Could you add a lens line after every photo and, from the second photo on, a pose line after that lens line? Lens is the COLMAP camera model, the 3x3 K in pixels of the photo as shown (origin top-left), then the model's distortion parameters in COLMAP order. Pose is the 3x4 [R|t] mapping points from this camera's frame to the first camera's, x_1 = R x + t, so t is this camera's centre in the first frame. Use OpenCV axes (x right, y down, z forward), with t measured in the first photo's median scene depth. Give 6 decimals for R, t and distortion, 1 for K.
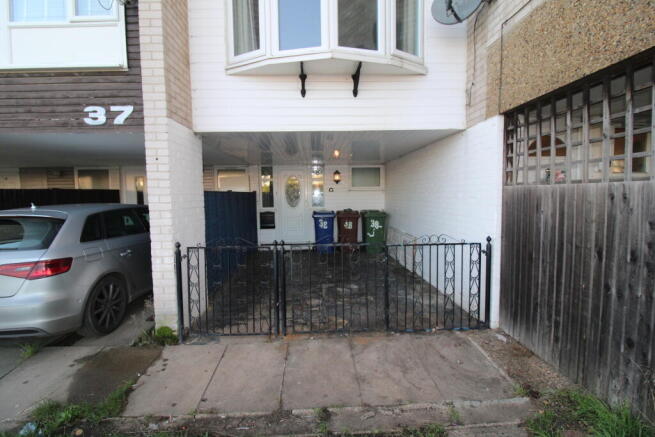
lens RADIAL K [[303.5, 0, 327.5], [0, 303.5, 218.5], [0, 0, 1]] dist [-0.000085, 0.000013]
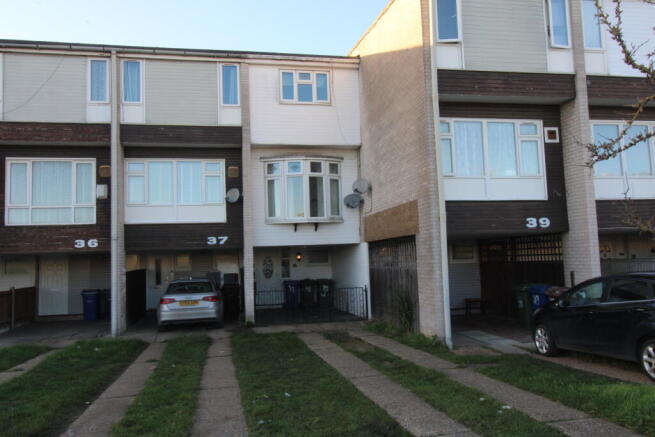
lens RADIAL K [[545.7, 0, 327.5], [0, 545.7, 218.5], [0, 0, 1]] dist [-0.000245, -0.000002]
pose [[0.987312, -0.005681, 0.158688, -0.538112], [0.030434, 0.987603, -0.153995, 0.194367], [-0.155846, 0.156871, 0.975245, -3.490920]]
